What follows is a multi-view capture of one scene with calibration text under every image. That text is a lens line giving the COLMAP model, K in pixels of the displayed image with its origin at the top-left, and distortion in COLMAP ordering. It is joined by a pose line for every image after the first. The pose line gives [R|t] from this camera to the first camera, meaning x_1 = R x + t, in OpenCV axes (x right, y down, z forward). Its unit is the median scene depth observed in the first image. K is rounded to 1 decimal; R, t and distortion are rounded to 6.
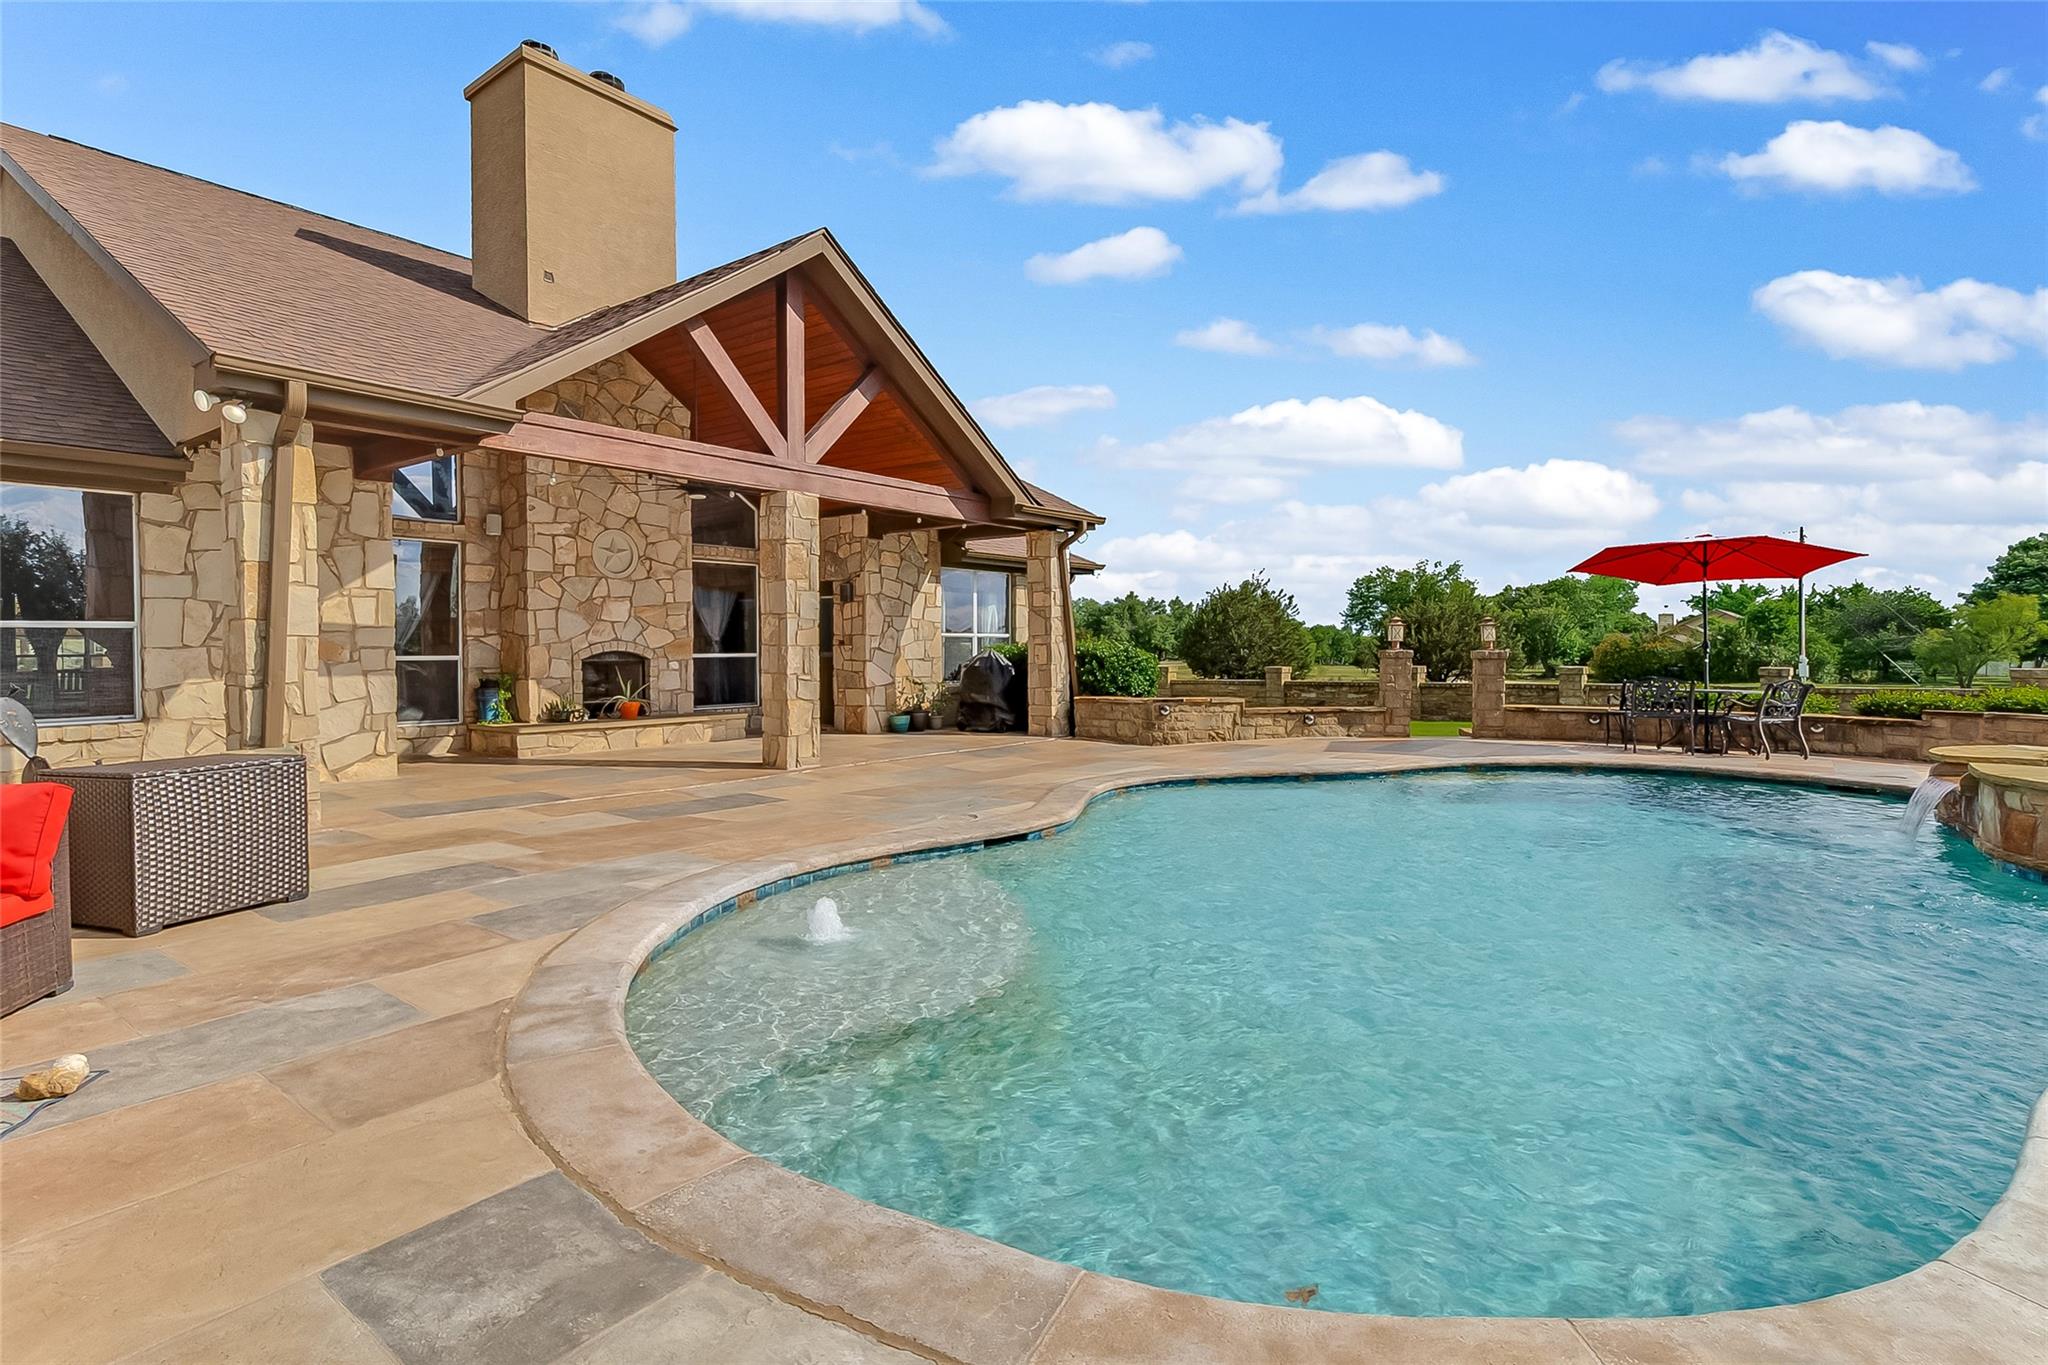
lens RADIAL K [[1029.9, 0, 1021.9], [0, 1029.9, 666.8], [0, 0, 1]] dist [0.002340, 0.000292]
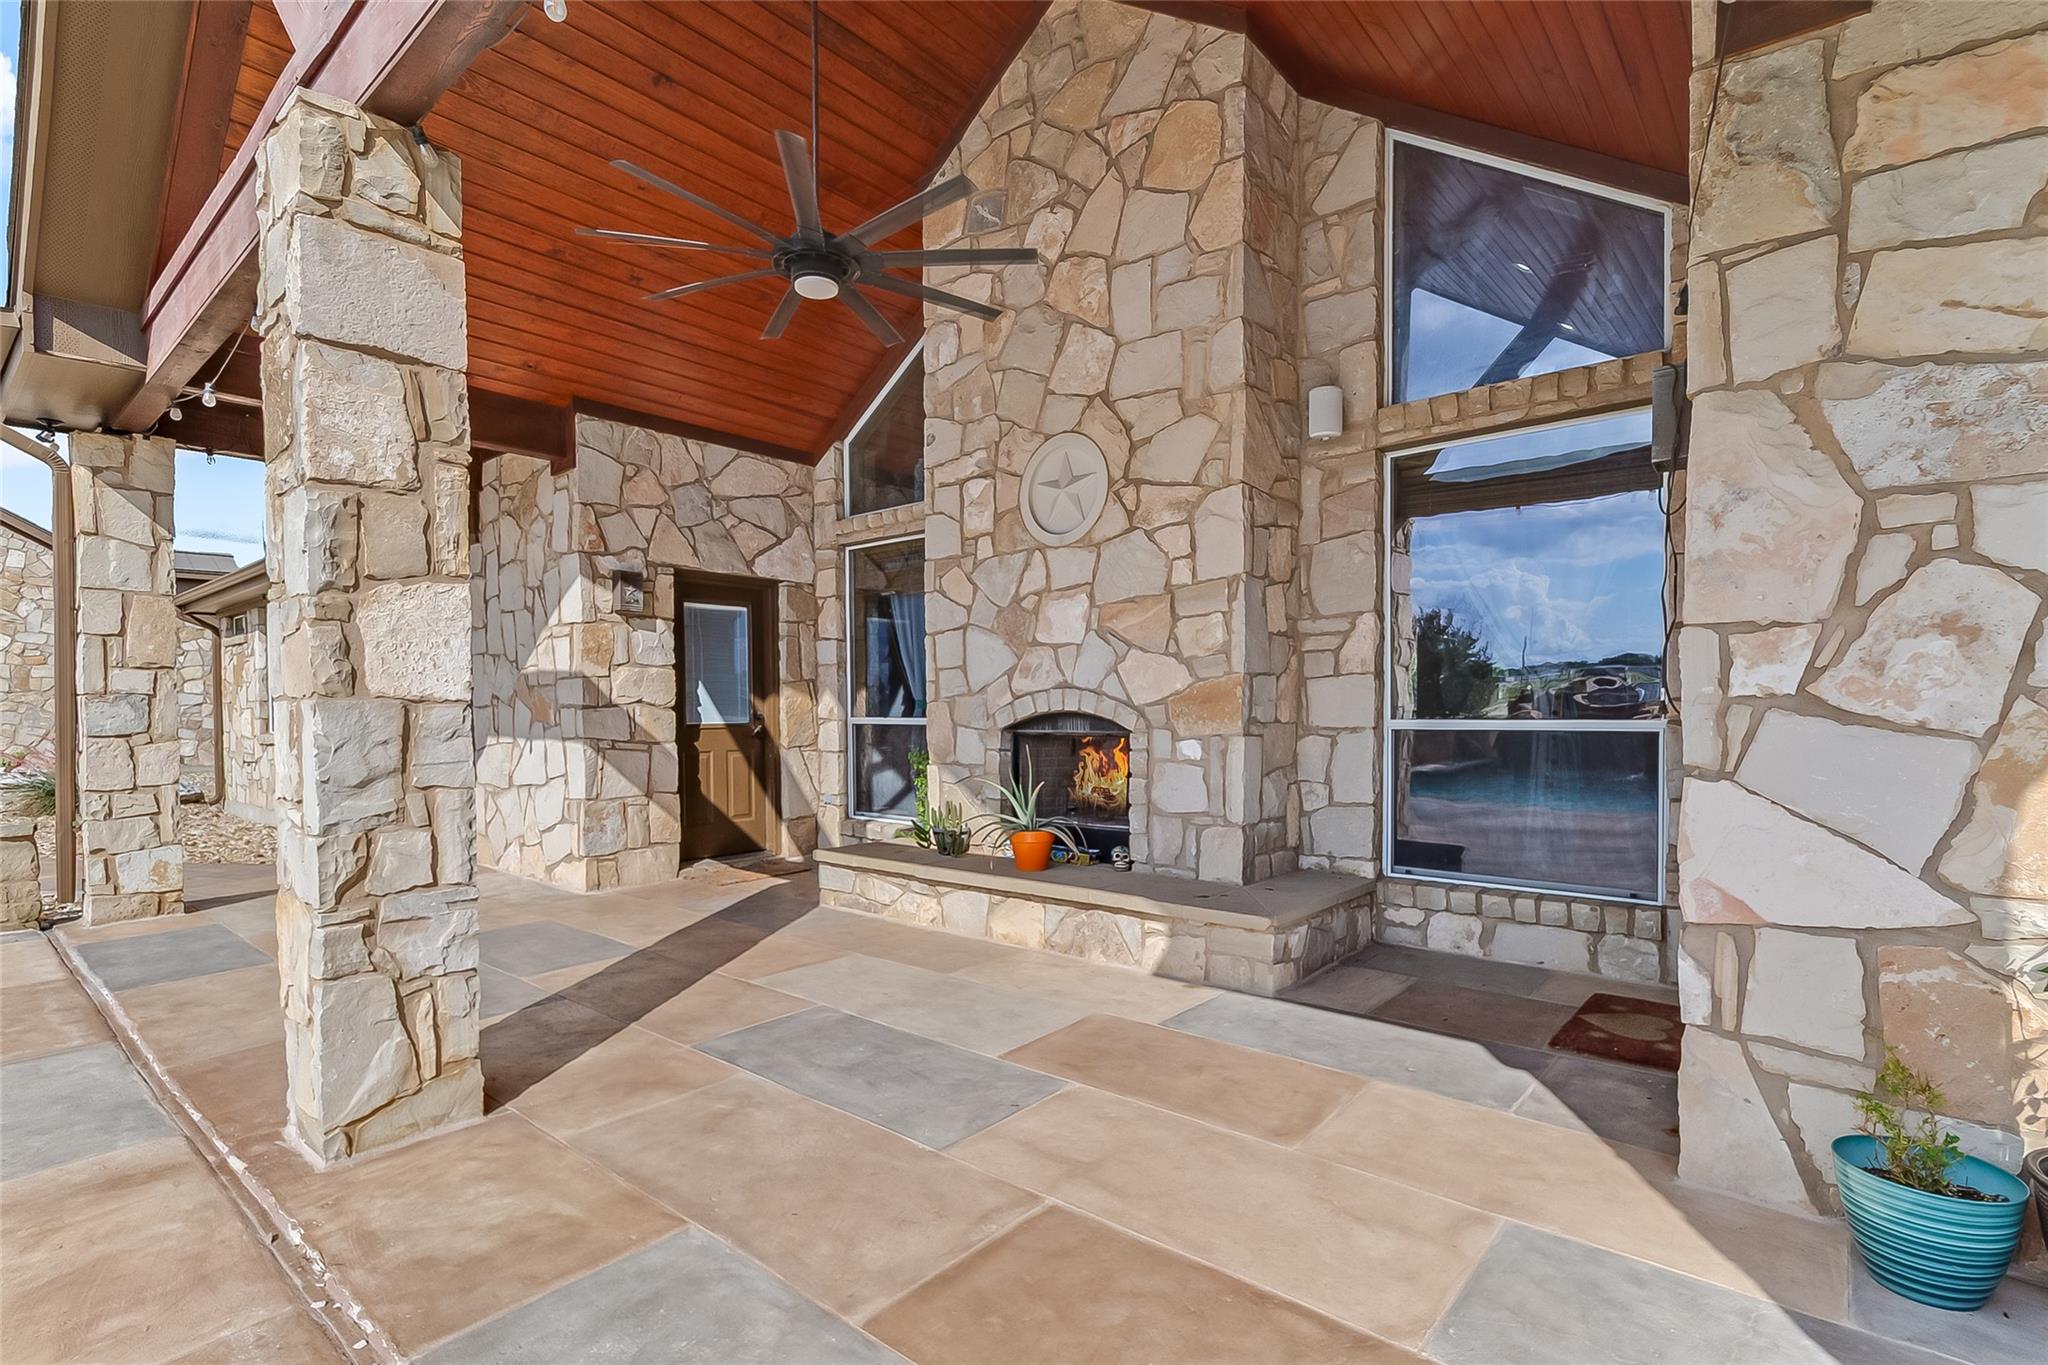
lens RADIAL K [[975.6, 0, 1016.2], [0, 975.6, 737.8], [0, 0, 1]] dist [0.001915, 0.000385]
pose [[-0.044787, 0.030810, -0.998521, 0.024961], [-0.014193, 0.999404, 0.031474, -0.017667], [0.998896, 0.015581, -0.044323, 1.036816]]
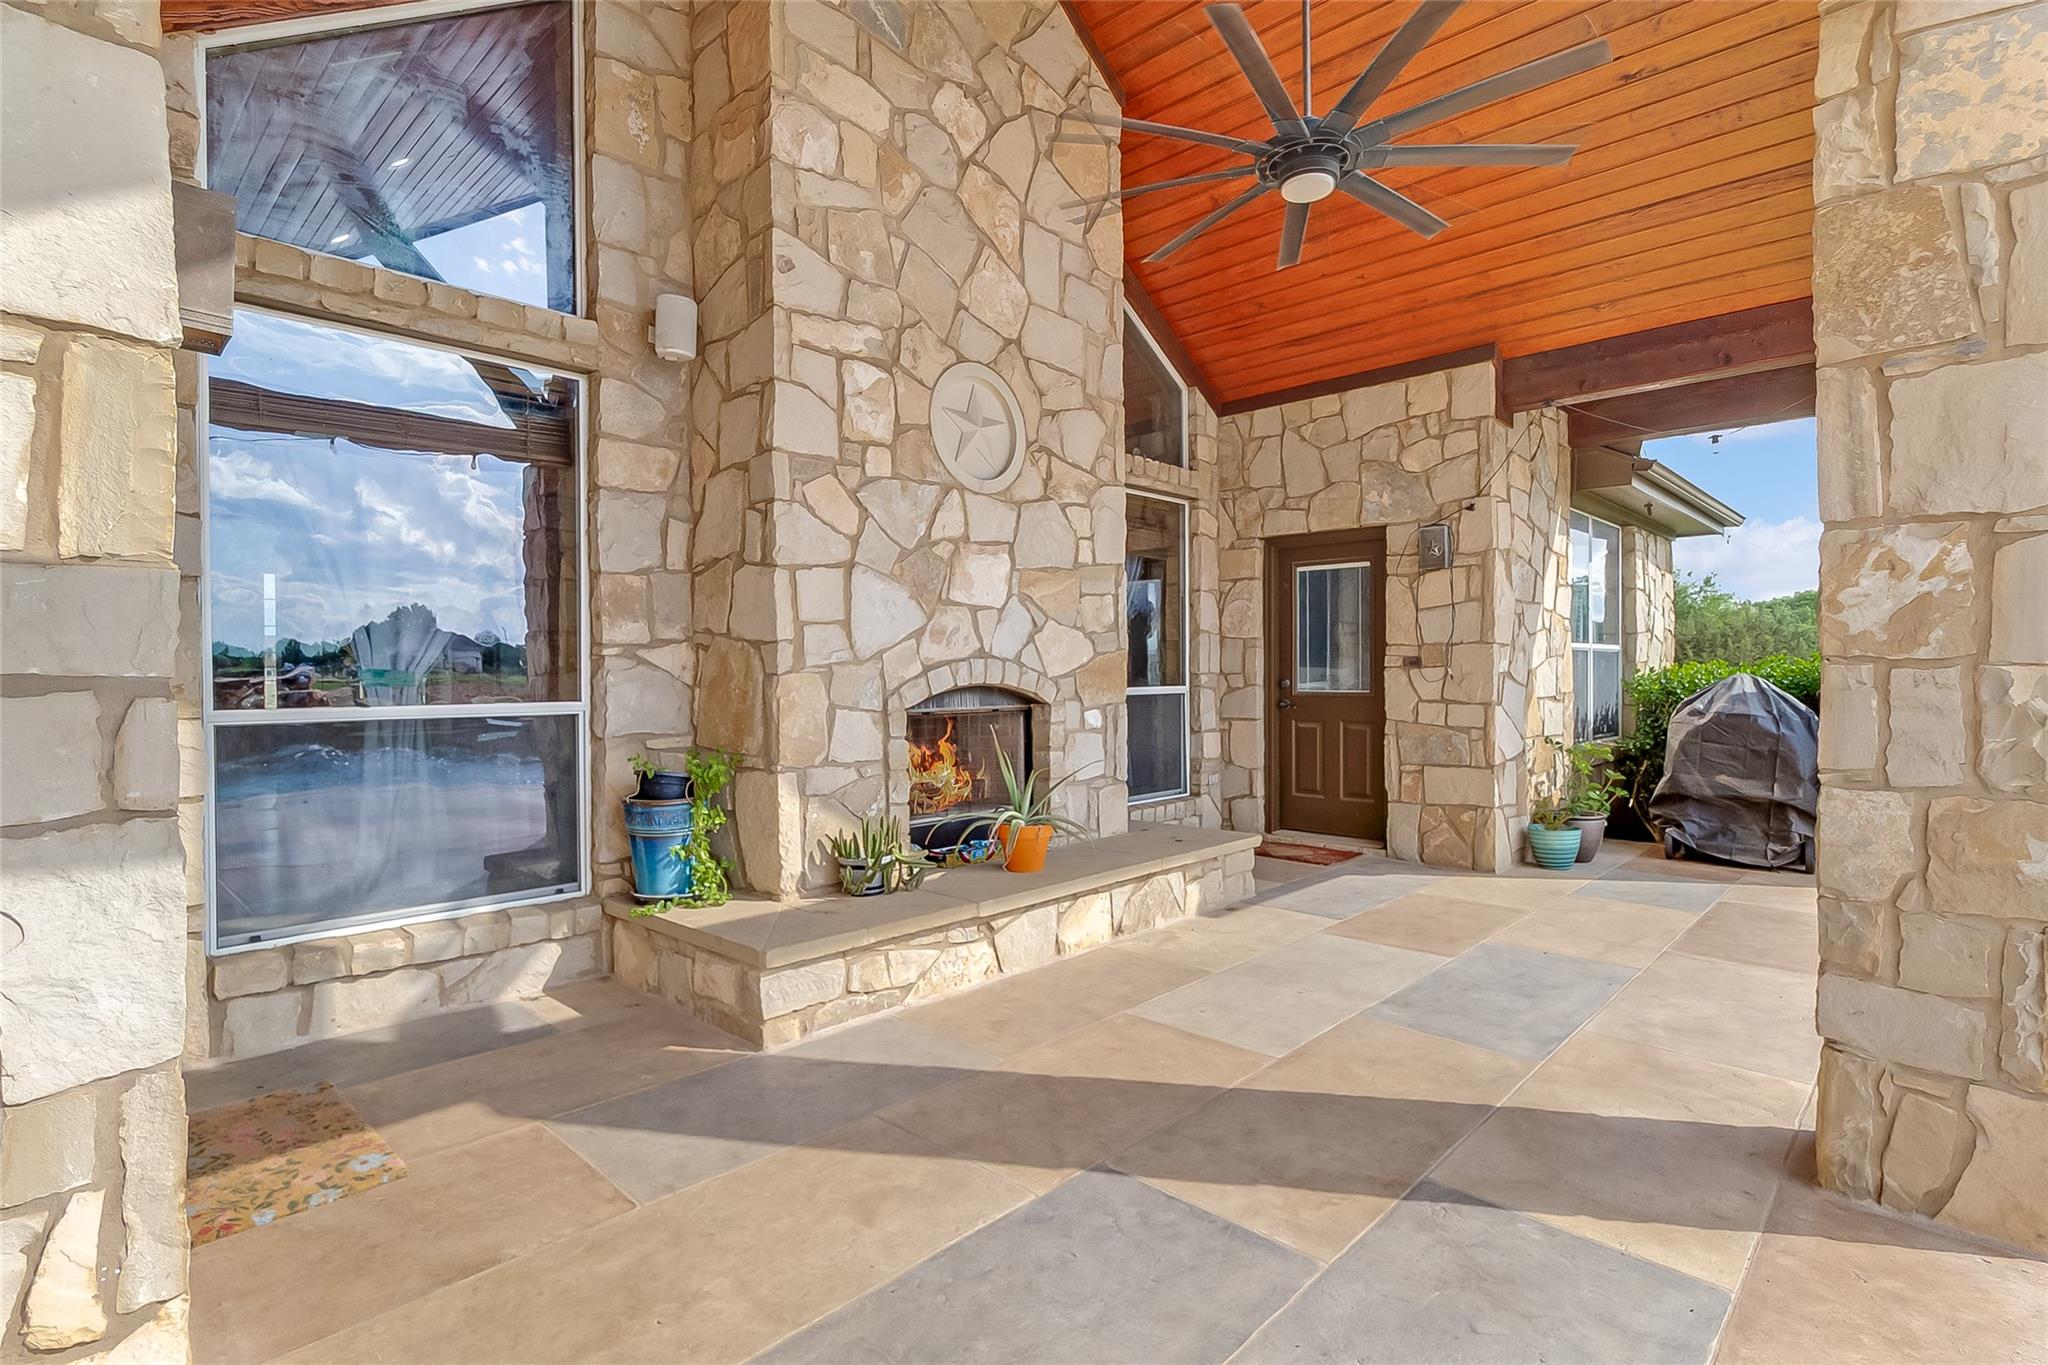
lens RADIAL K [[975.6, 0, 1025.9], [0, 975.6, 679.9], [0, 0, 1]] dist [0.001915, 0.000385]
pose [[0.995096, -0.005776, -0.098743, -0.355256], [0.004407, 0.999891, -0.014073, -0.012530], [0.098814, 0.013569, 0.995013, 0.669782]]
